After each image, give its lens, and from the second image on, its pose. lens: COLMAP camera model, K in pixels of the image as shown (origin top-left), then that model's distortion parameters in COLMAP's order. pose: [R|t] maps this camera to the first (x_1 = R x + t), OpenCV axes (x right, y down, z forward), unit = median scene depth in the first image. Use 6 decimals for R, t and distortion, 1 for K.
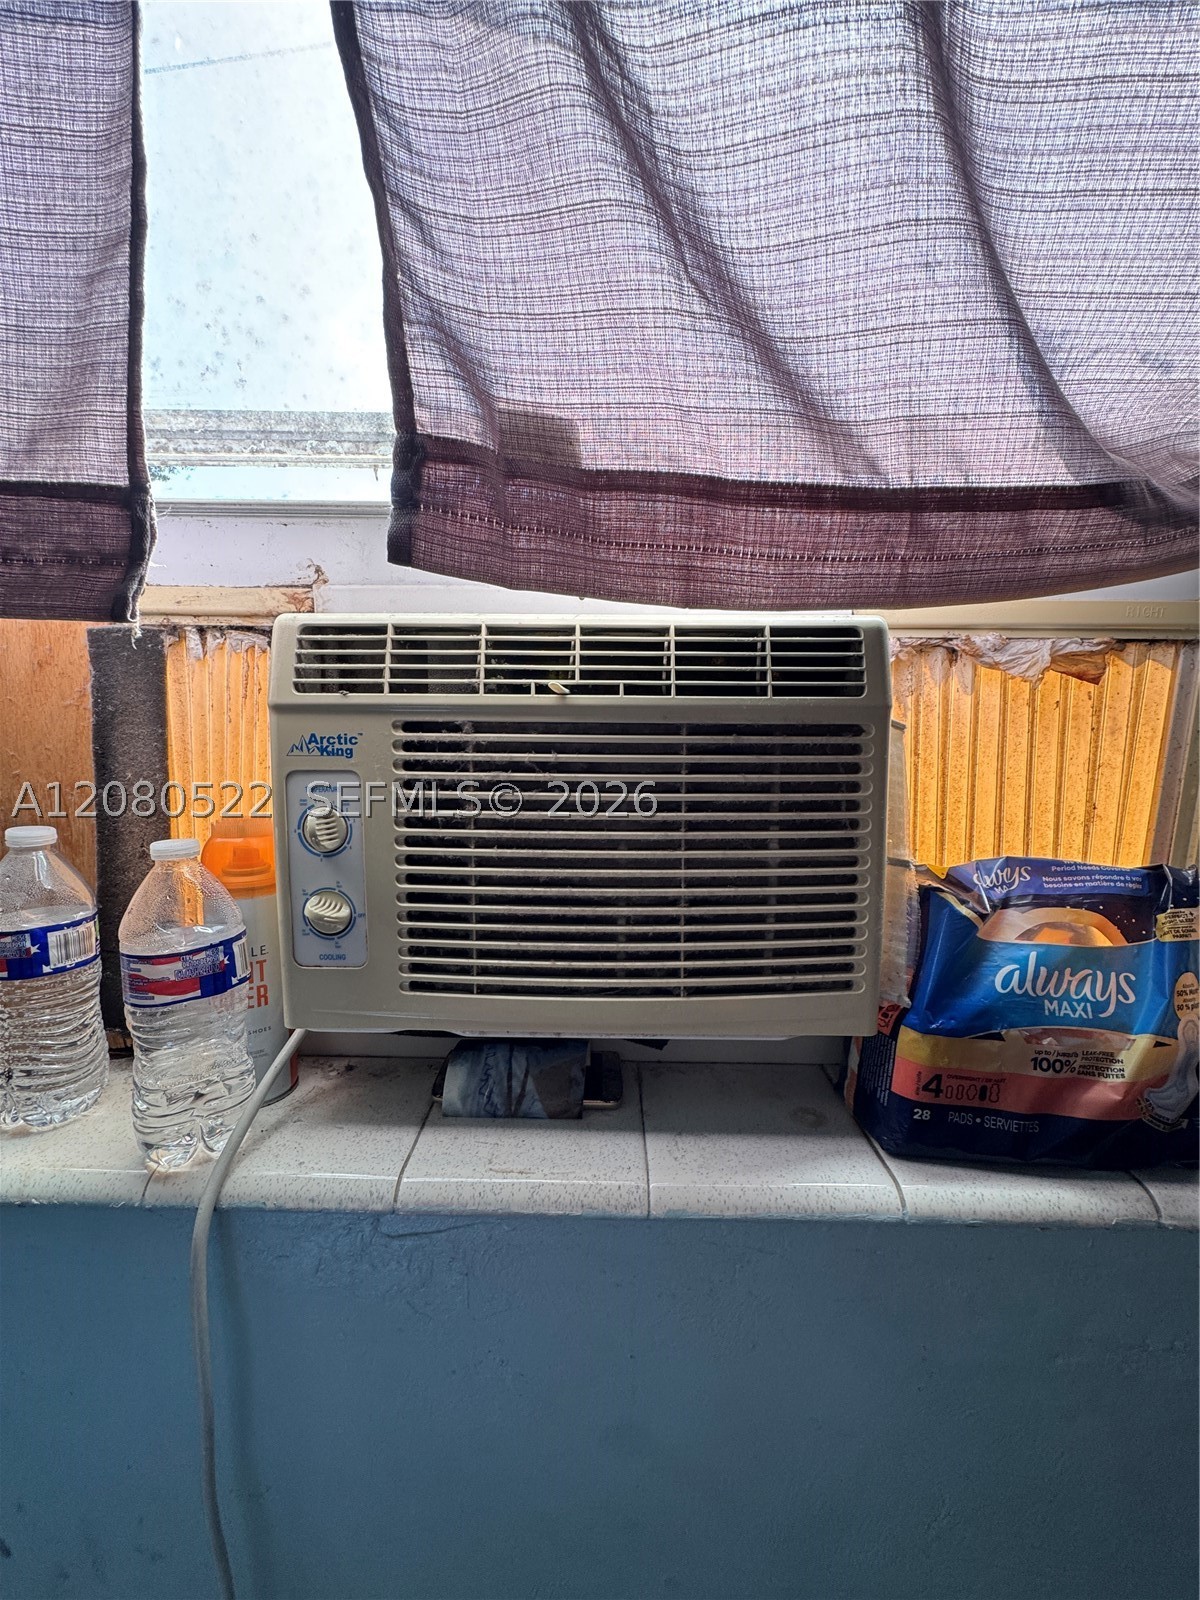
lens RADIAL K [[639.5, 0, 603.6], [0, 639.5, 804.6], [0, 0, 1]] dist [-0.003143, 0.000109]
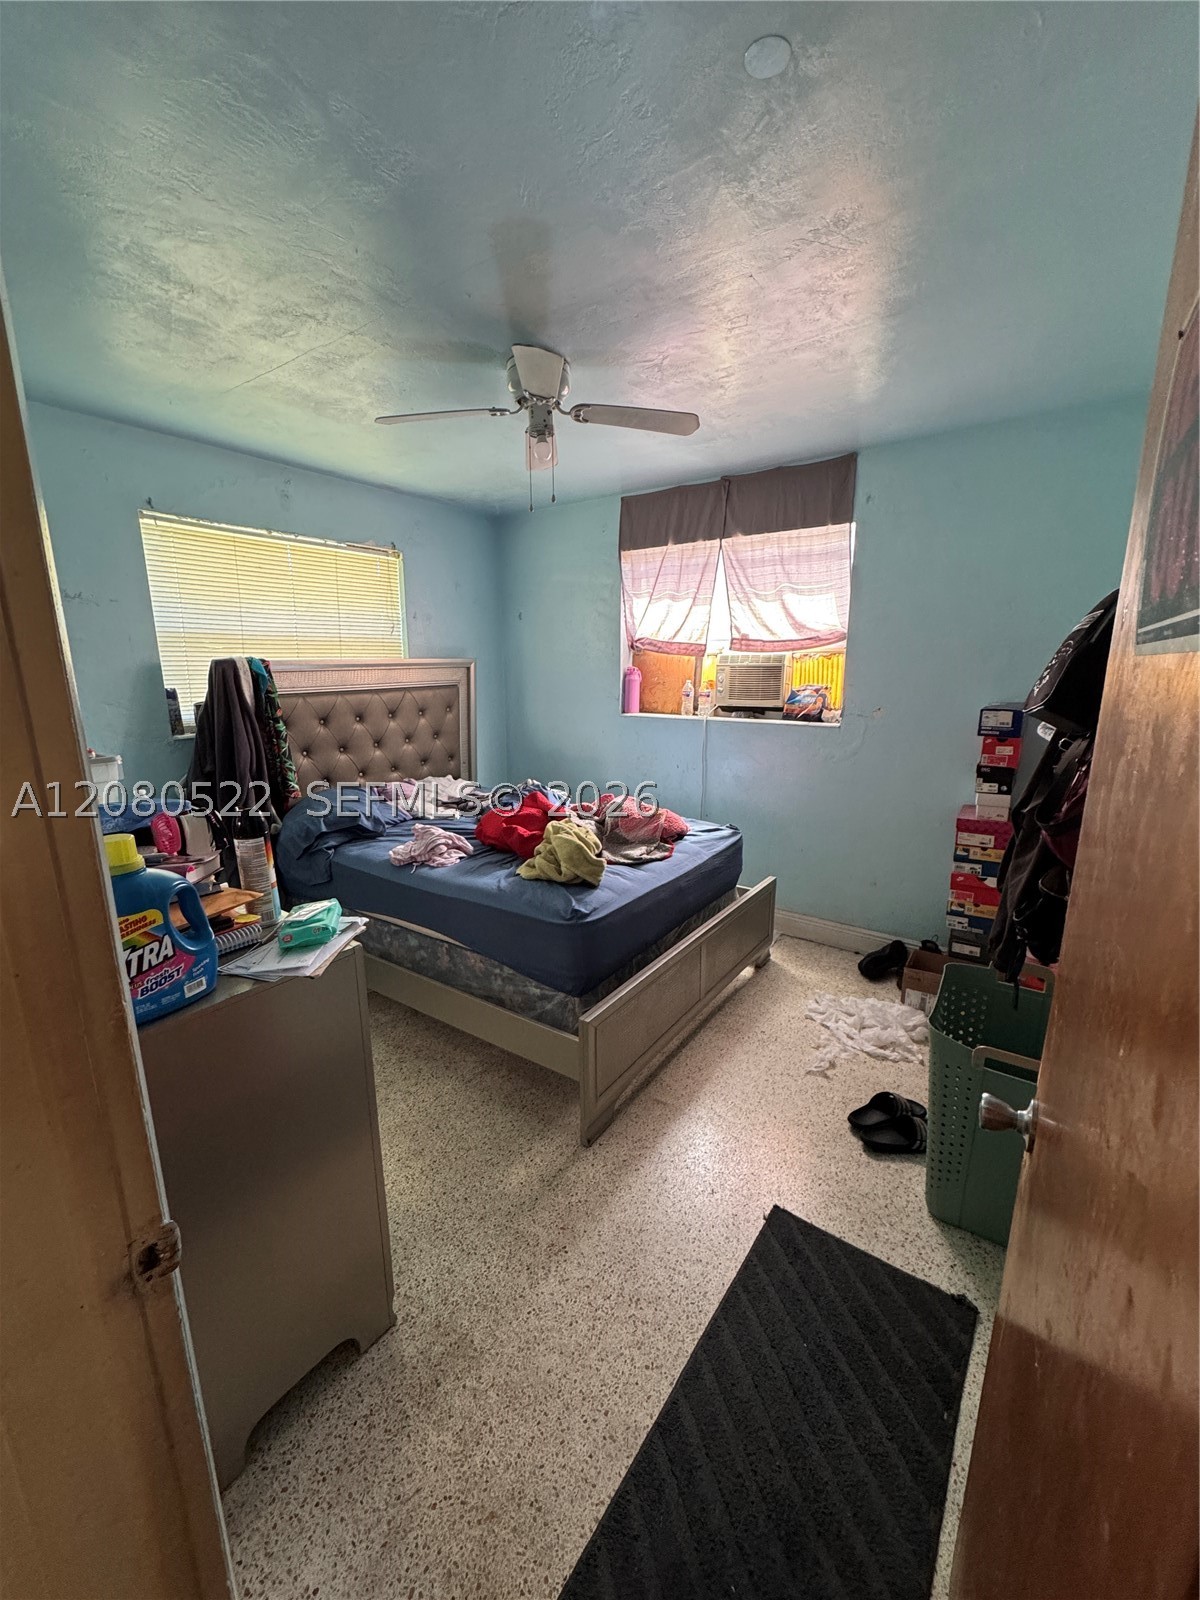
lens RADIAL K [[639.5, 0, 597.0], [0, 639.5, 805.4], [0, 0, 1]] dist [-0.003143, 0.000109]
pose [[0.826590, 0.107751, -0.552393, 3.228331], [-0.064629, 0.993182, 0.097022, 1.026763], [0.559081, -0.044497, 0.827918, -7.375575]]
